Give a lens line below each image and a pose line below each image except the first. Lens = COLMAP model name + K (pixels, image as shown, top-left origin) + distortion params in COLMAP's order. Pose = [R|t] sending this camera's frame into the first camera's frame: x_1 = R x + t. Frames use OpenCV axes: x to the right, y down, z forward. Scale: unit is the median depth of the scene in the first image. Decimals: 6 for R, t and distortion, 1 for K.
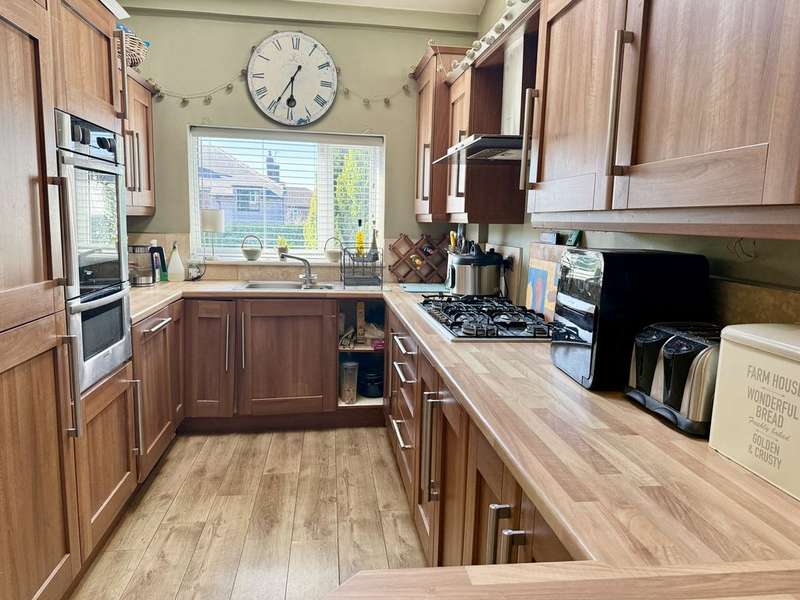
lens RADIAL K [[564.3, 0, 400.0], [0, 564.3, 300.0], [0, 0, 1]] dist [0.001995, 0.000286]
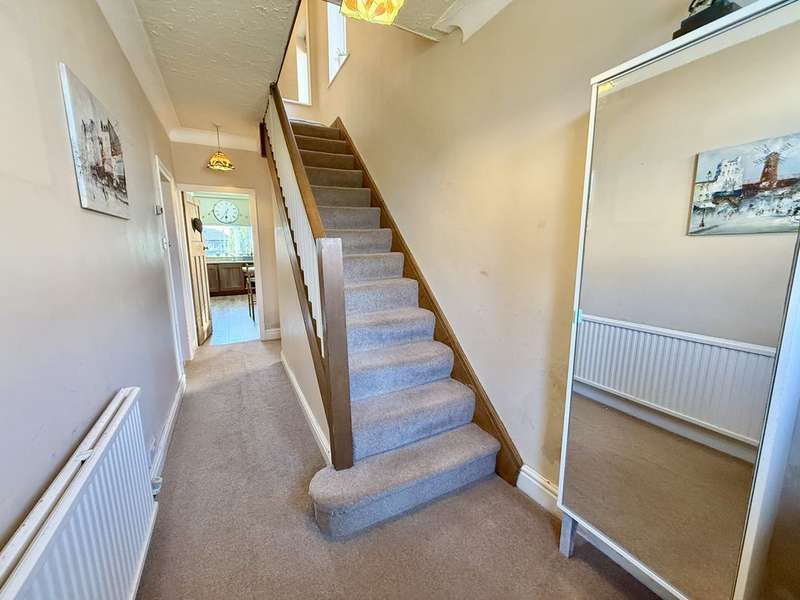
lens RADIAL K [[317.1, 0, 400.0], [0, 317.1, 300.0], [0, 0, 1]] dist [-0.000757, -0.000064]
pose [[0.935628, -0.082930, 0.343108, 0.155667], [0.074121, 0.996497, 0.038733, 0.265938], [-0.345118, -0.010808, 0.938497, -1.668391]]
